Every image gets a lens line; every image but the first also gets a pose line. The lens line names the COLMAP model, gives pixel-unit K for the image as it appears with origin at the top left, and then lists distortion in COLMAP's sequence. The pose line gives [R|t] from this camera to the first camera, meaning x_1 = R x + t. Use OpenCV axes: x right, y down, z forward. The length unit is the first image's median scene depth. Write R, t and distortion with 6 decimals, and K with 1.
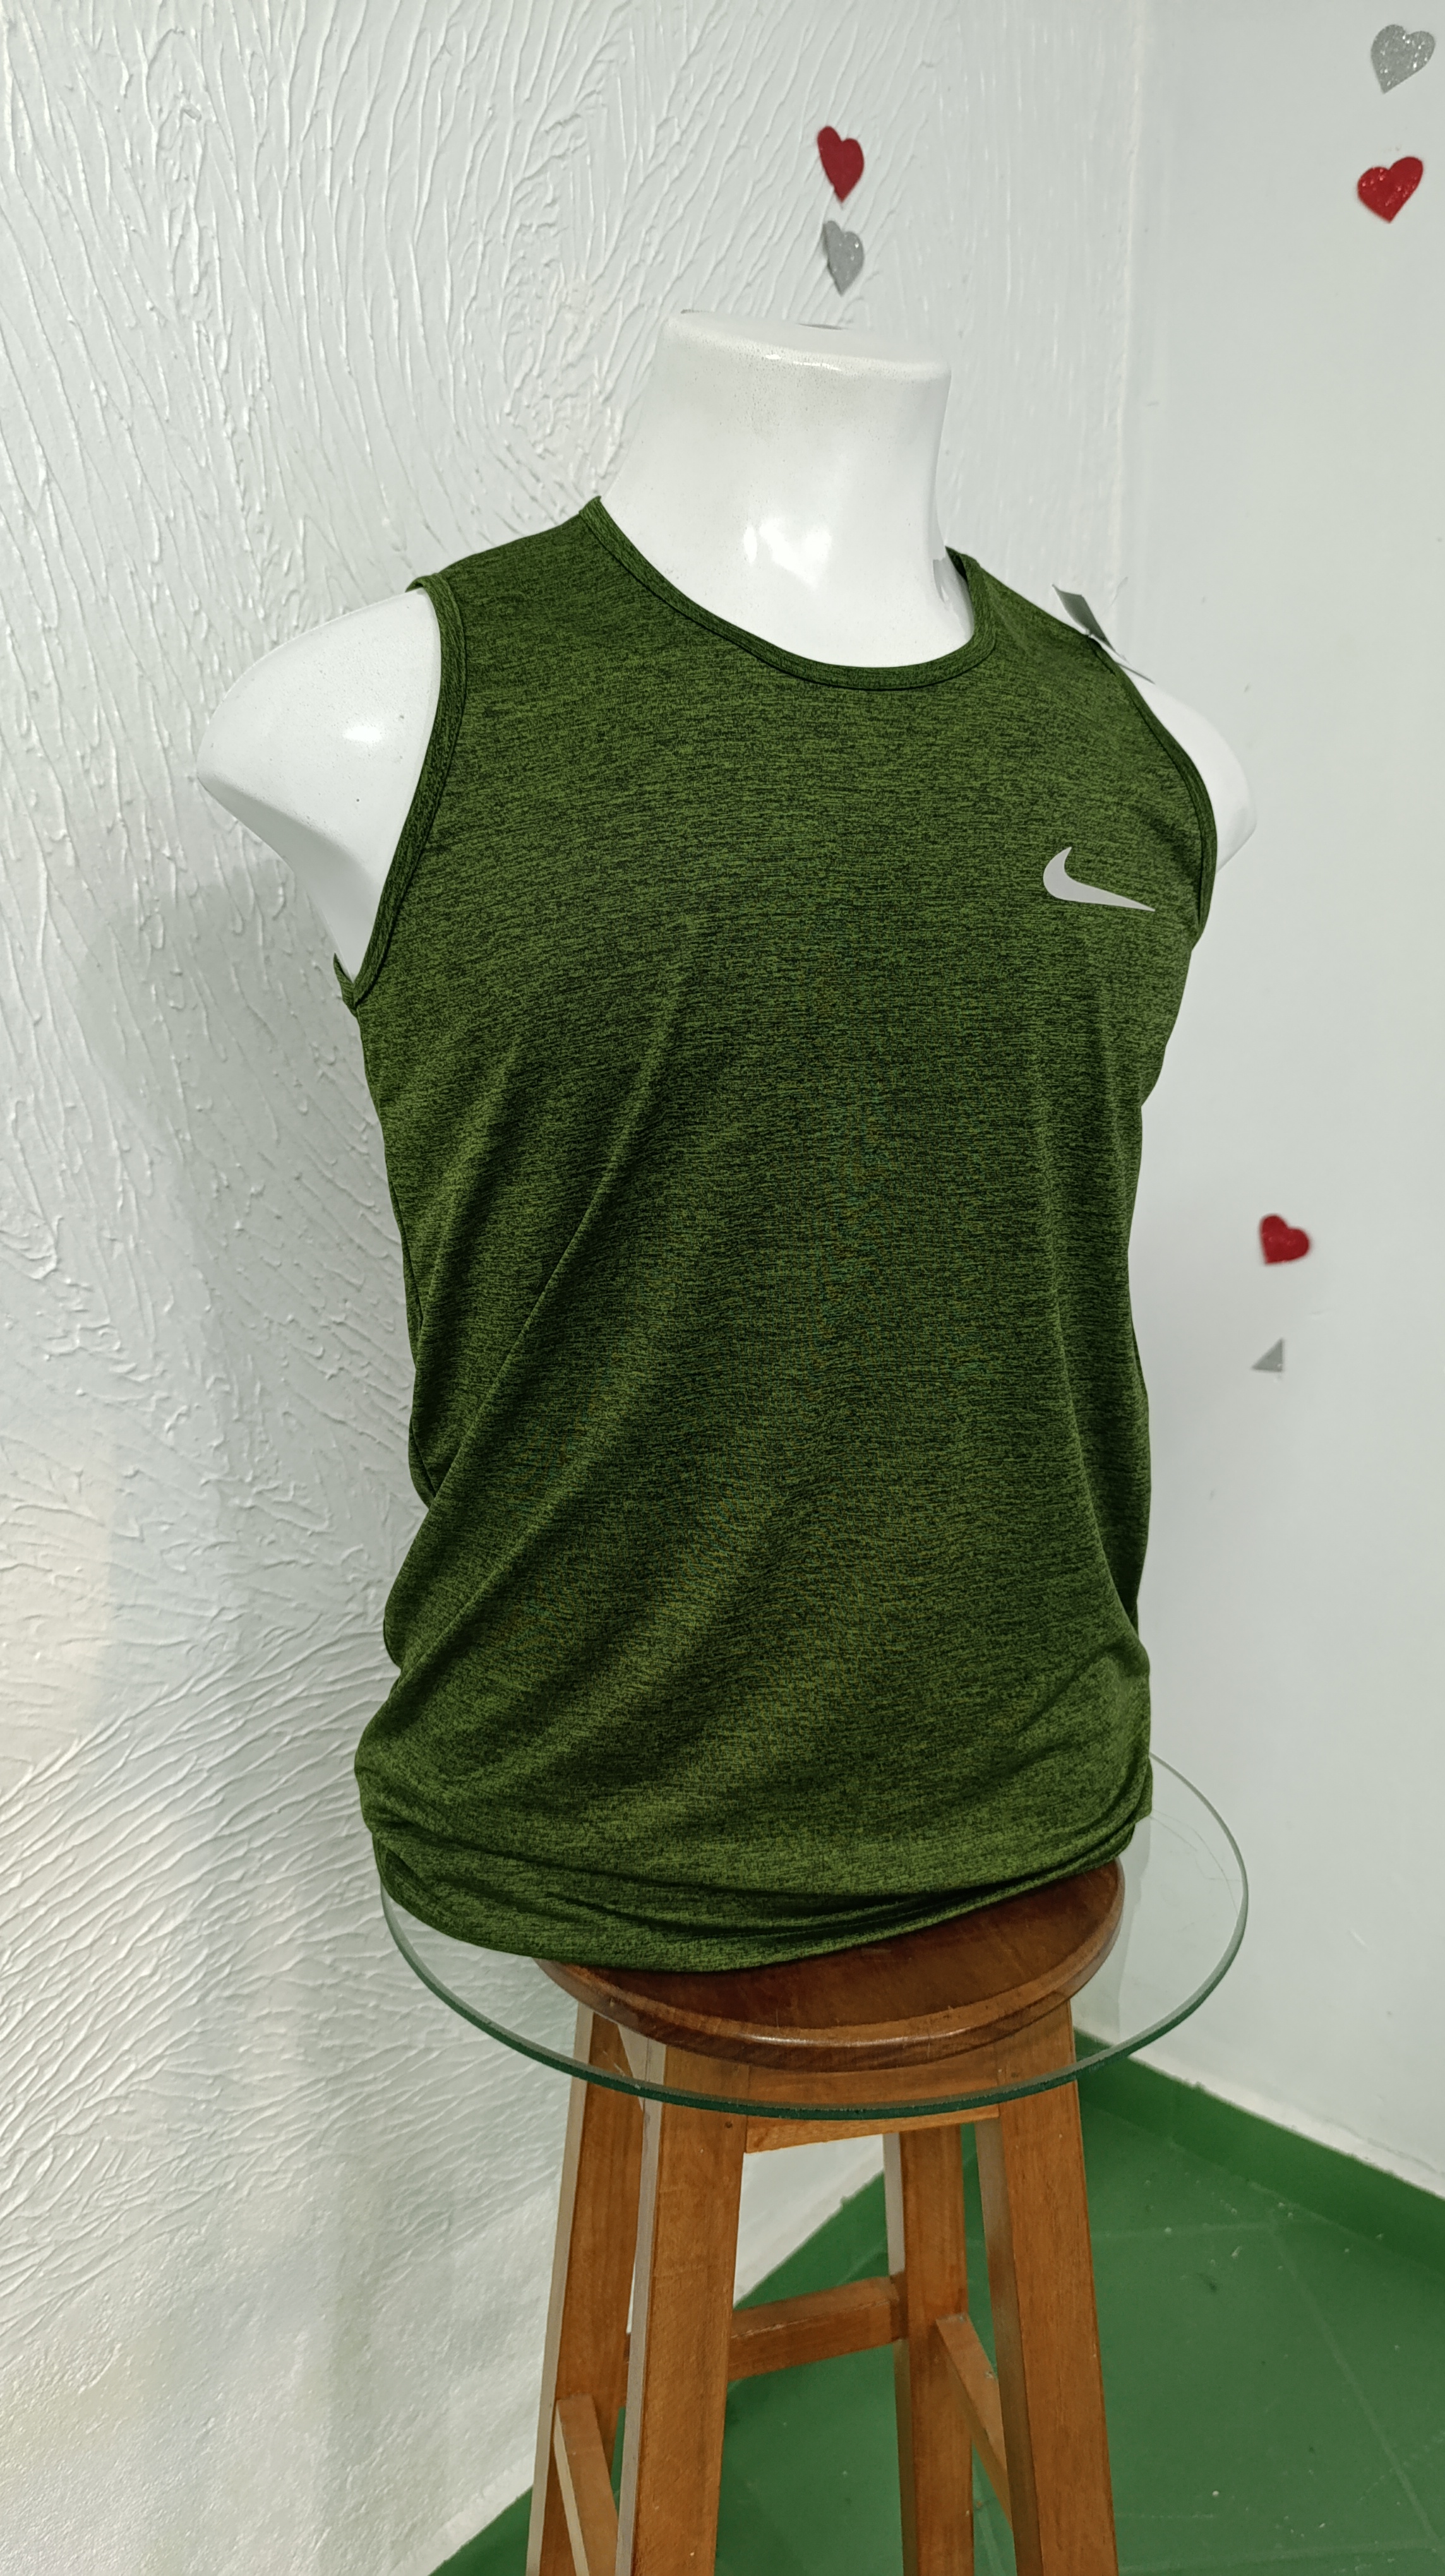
lens RADIAL K [[1800.6, 0, 746.4], [0, 1800.6, 1275.0], [0, 0, 1]] dist [0.008822, -0.033437]
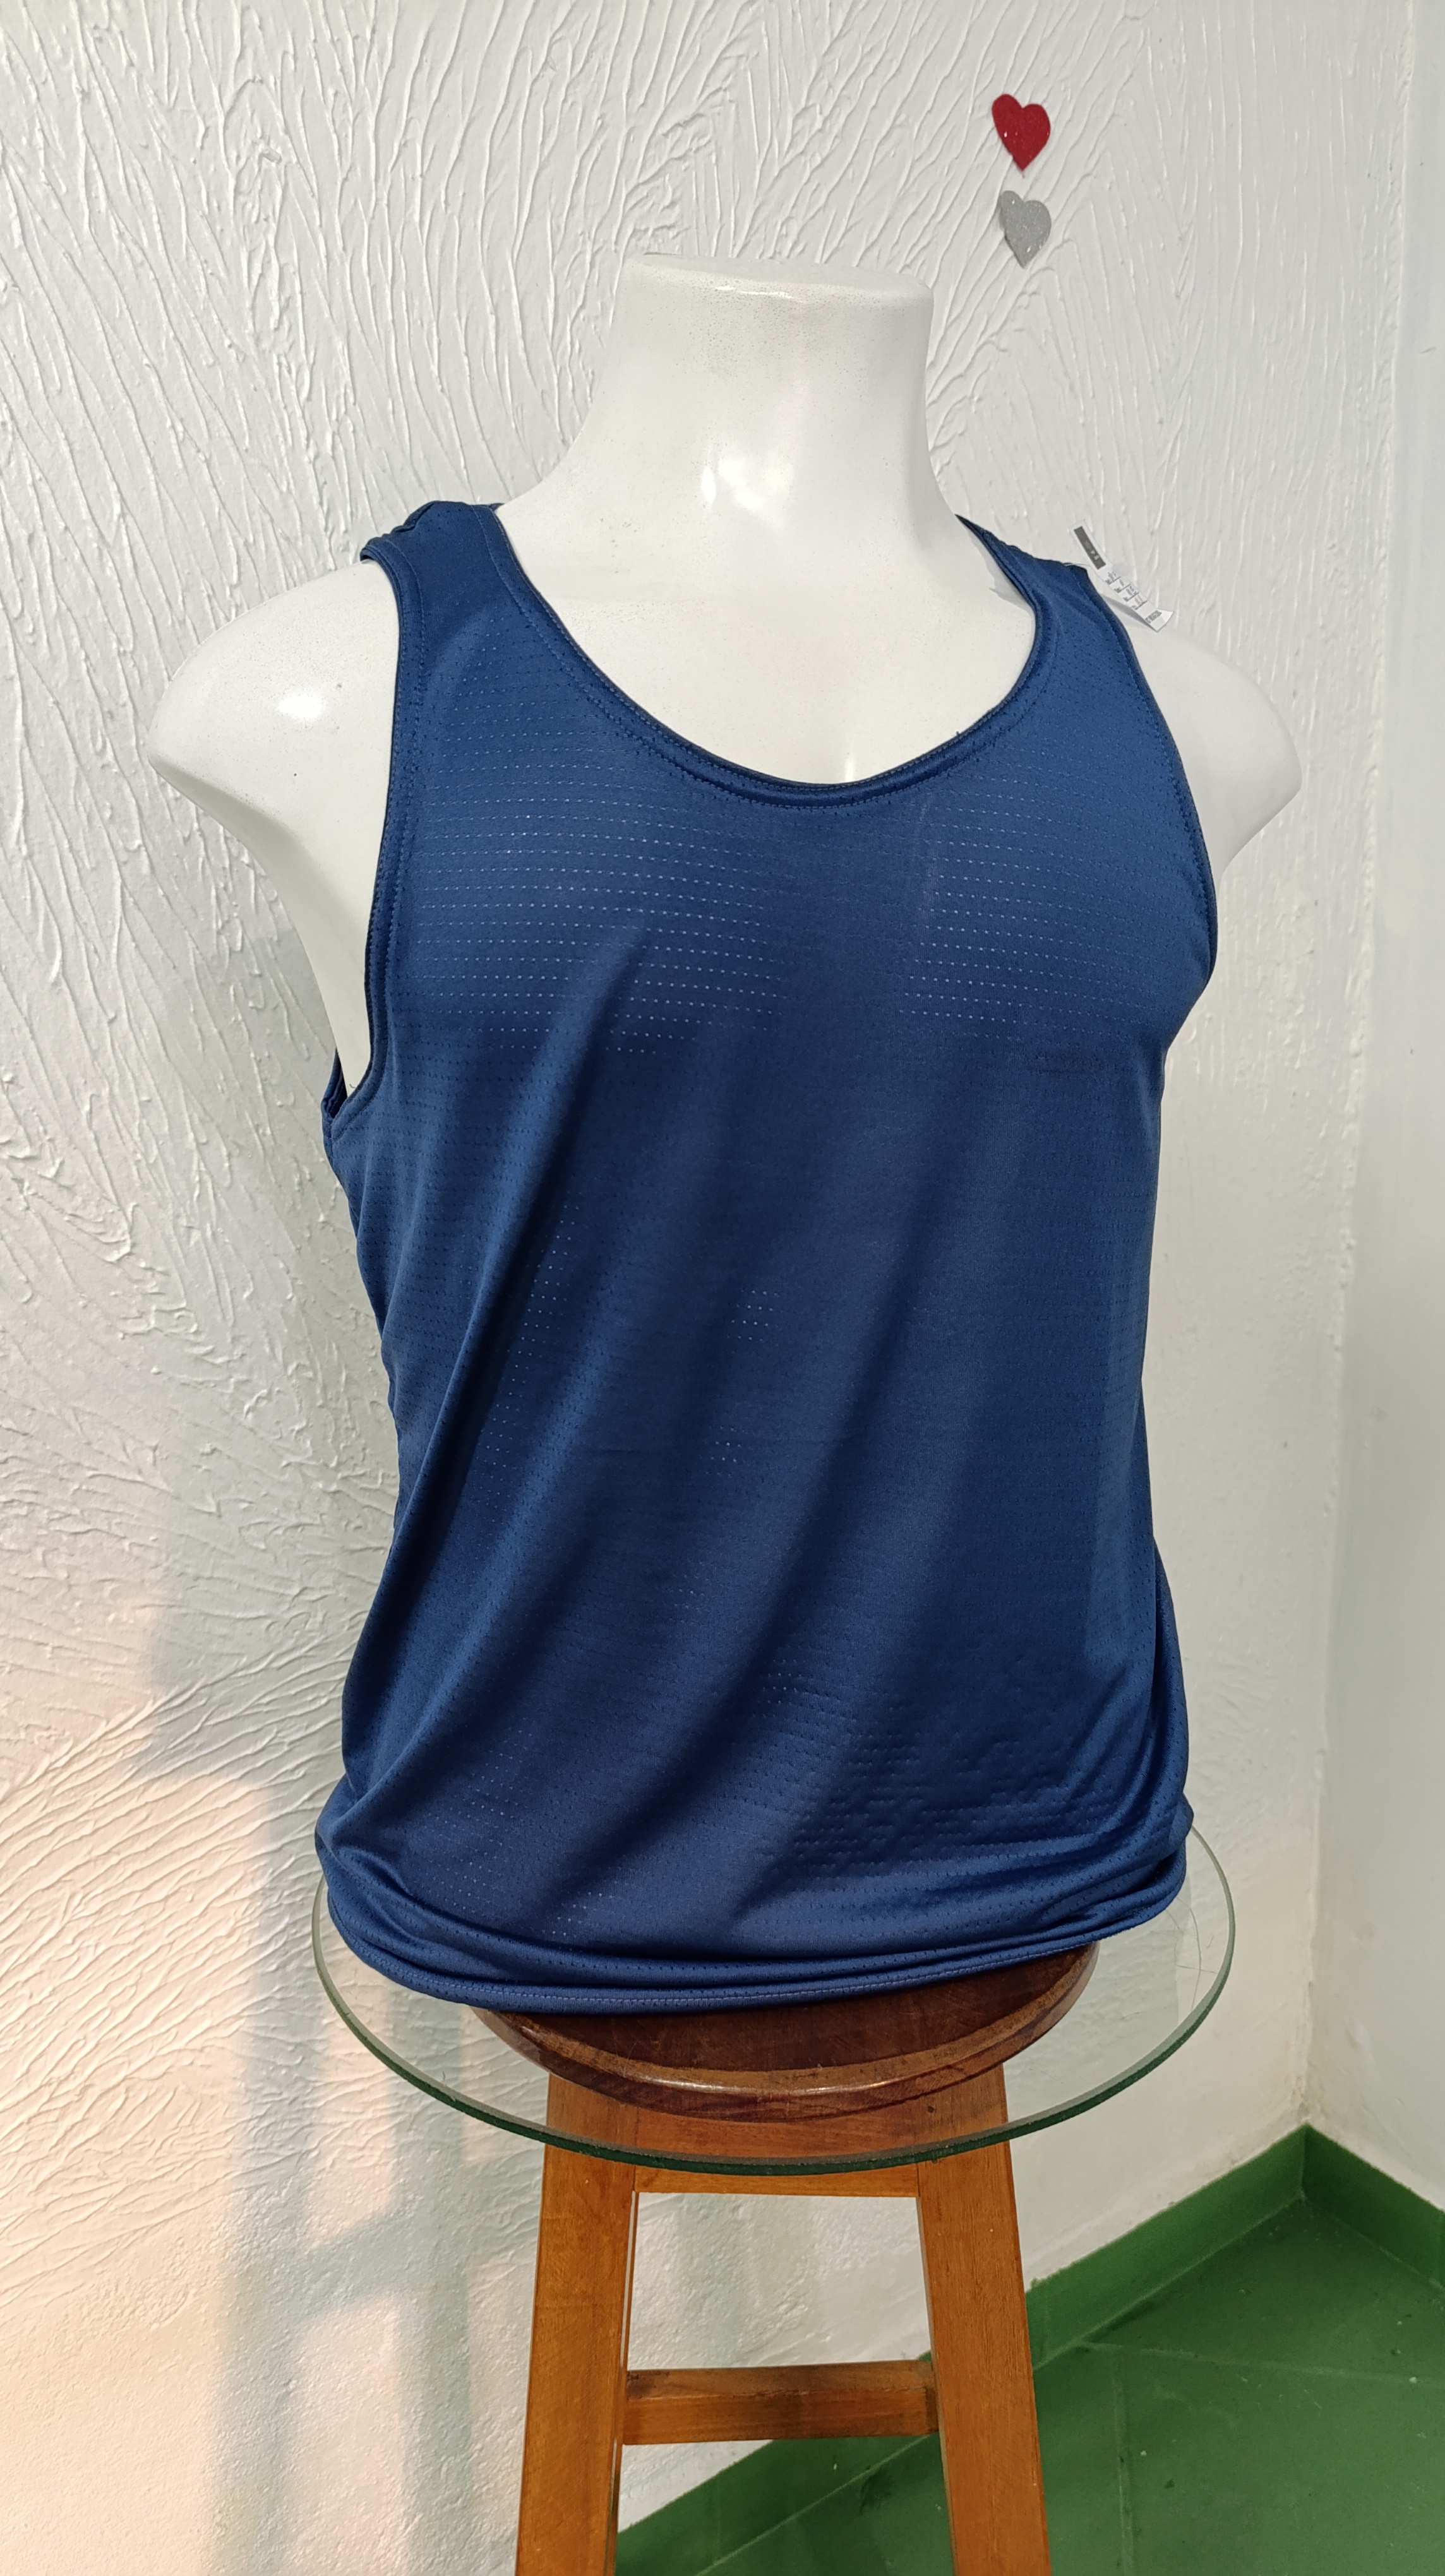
lens RADIAL K [[1800.6, 0, 723.5], [0, 1800.6, 1269.0], [0, 0, 1]] dist [0.008822, -0.033437]
pose [[0.963129, 0.026096, -0.267770, 0.220755], [-0.031966, 0.999334, -0.017585, 0.012709], [0.267133, 0.025497, 0.963322, 0.064898]]
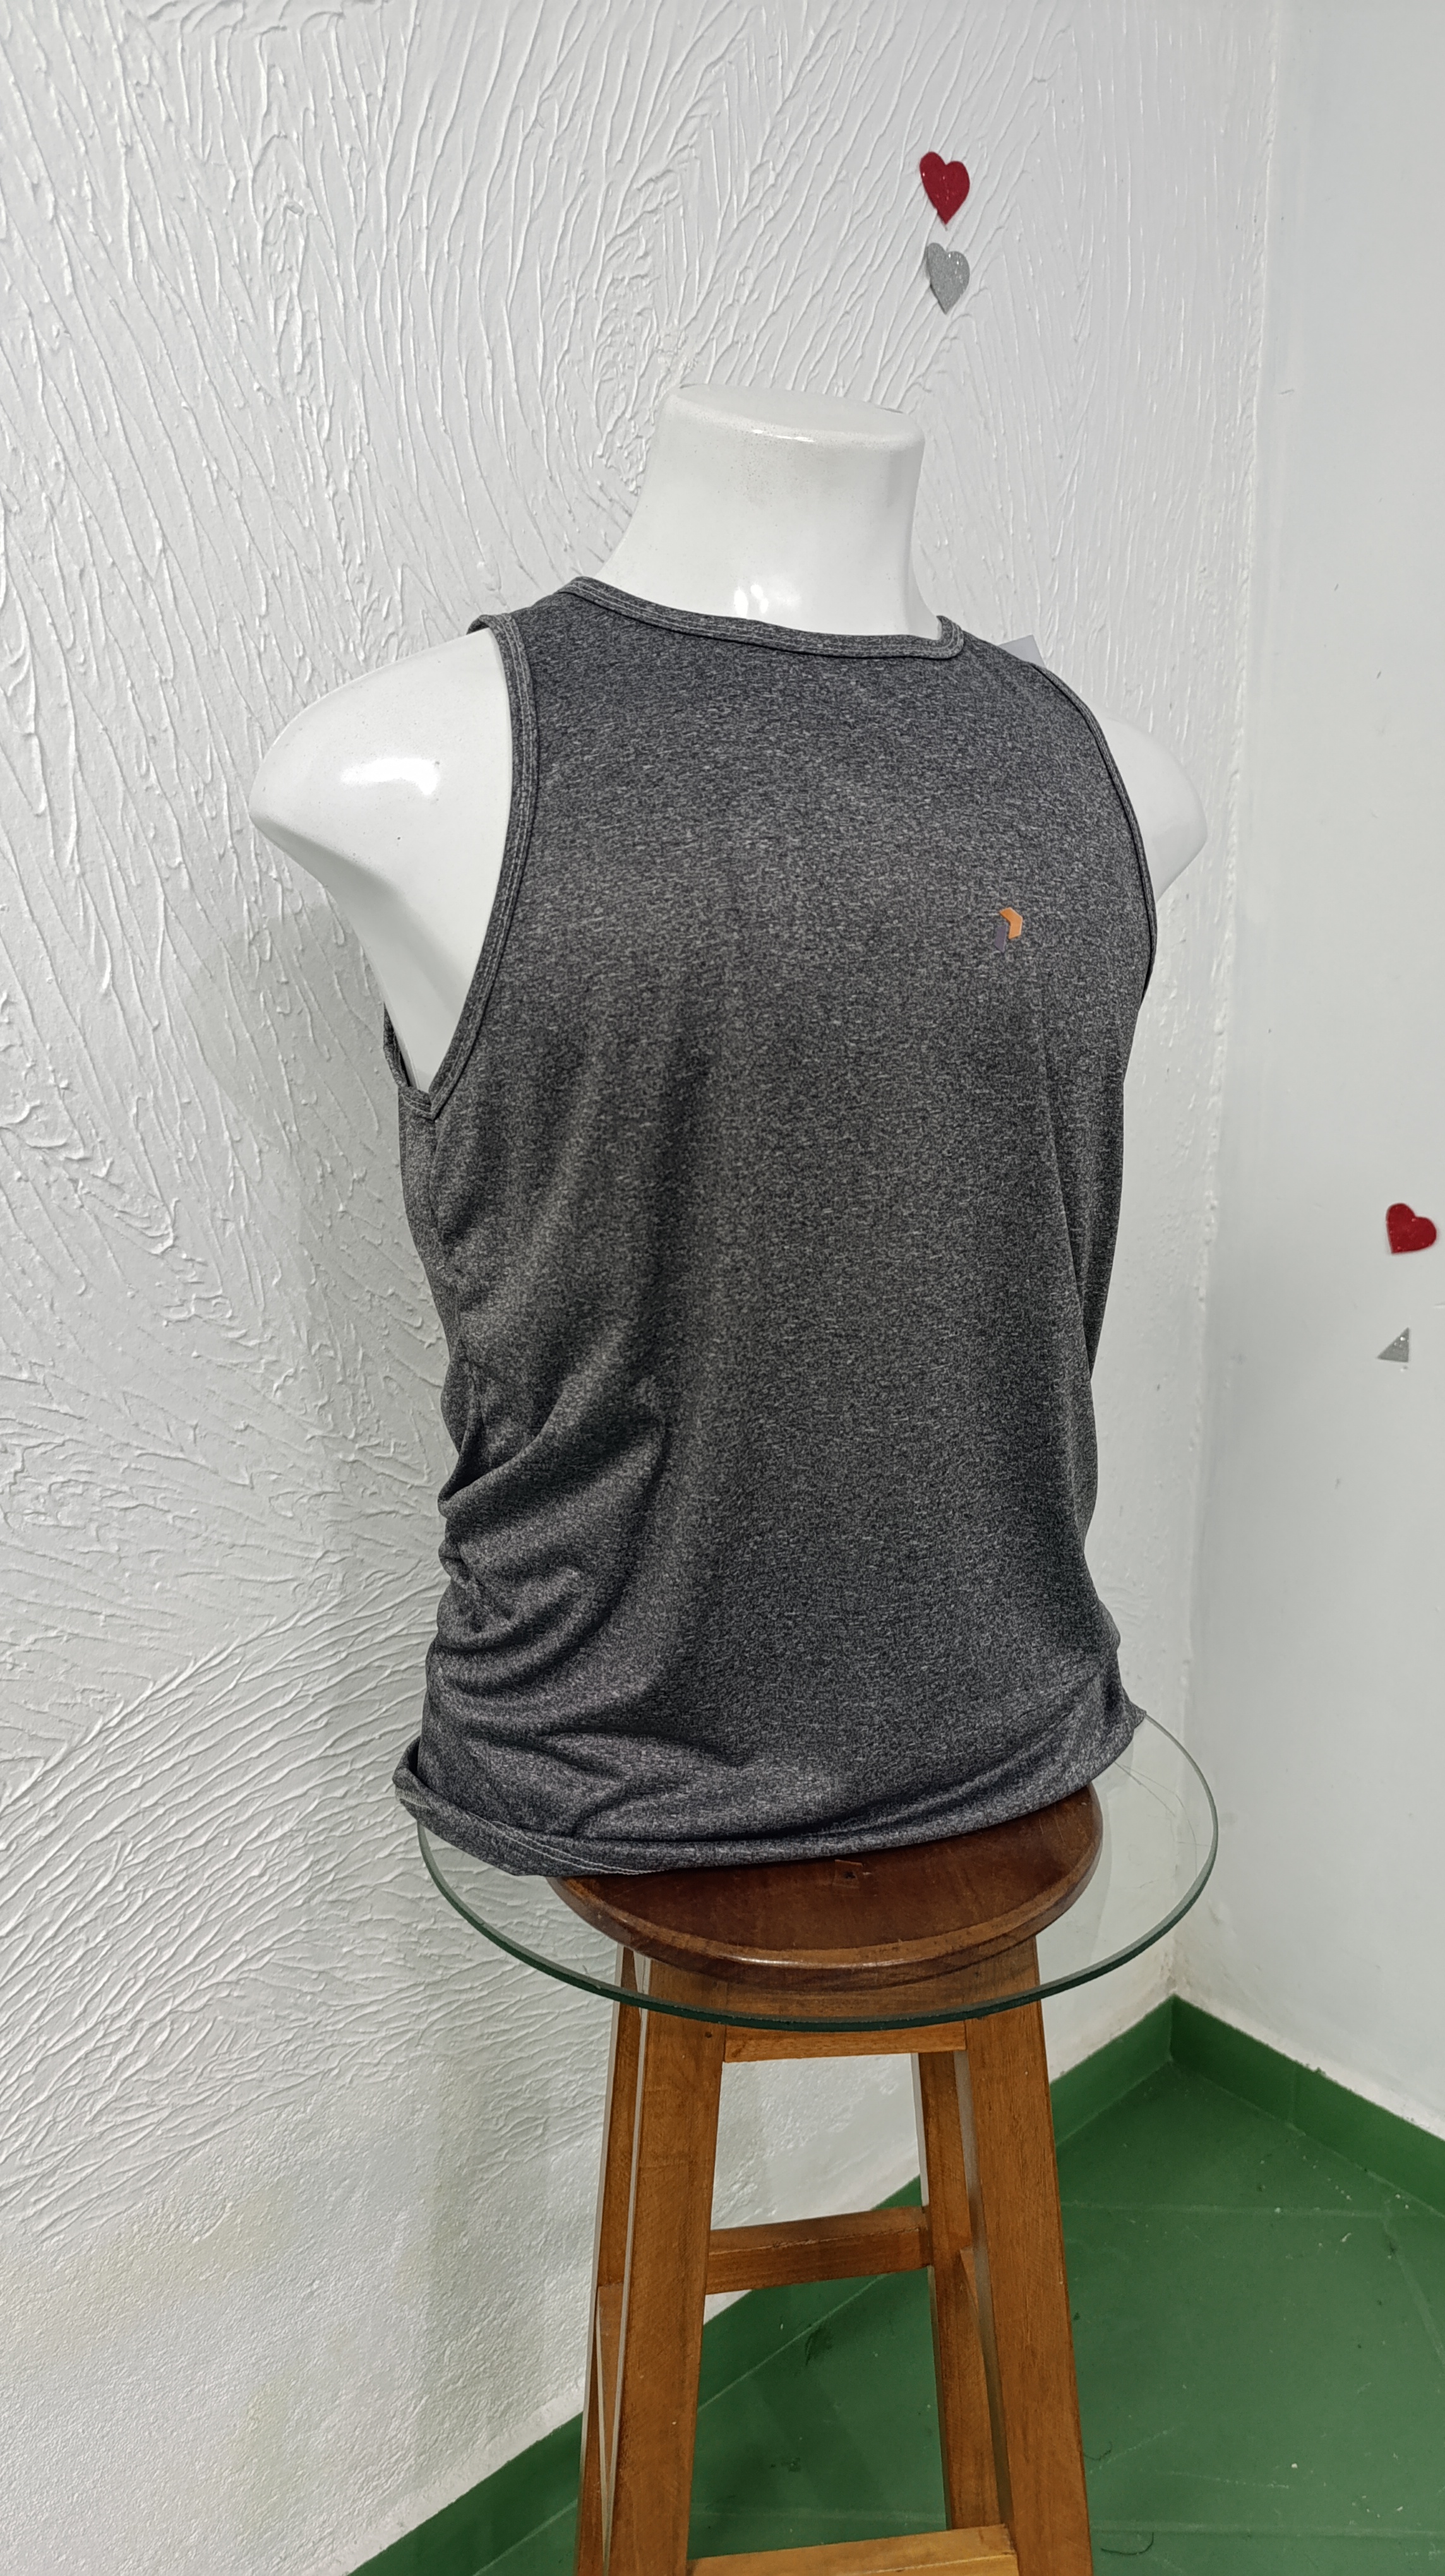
lens RADIAL K [[1800.6, 0, 730.6], [0, 1800.6, 1266.4], [0, 0, 1]] dist [0.008822, -0.033437]
pose [[0.988936, 0.017378, -0.147320, 0.120626], [-0.015747, 0.999801, 0.012228, -0.008690], [0.147504, -0.009773, 0.989013, -0.063269]]
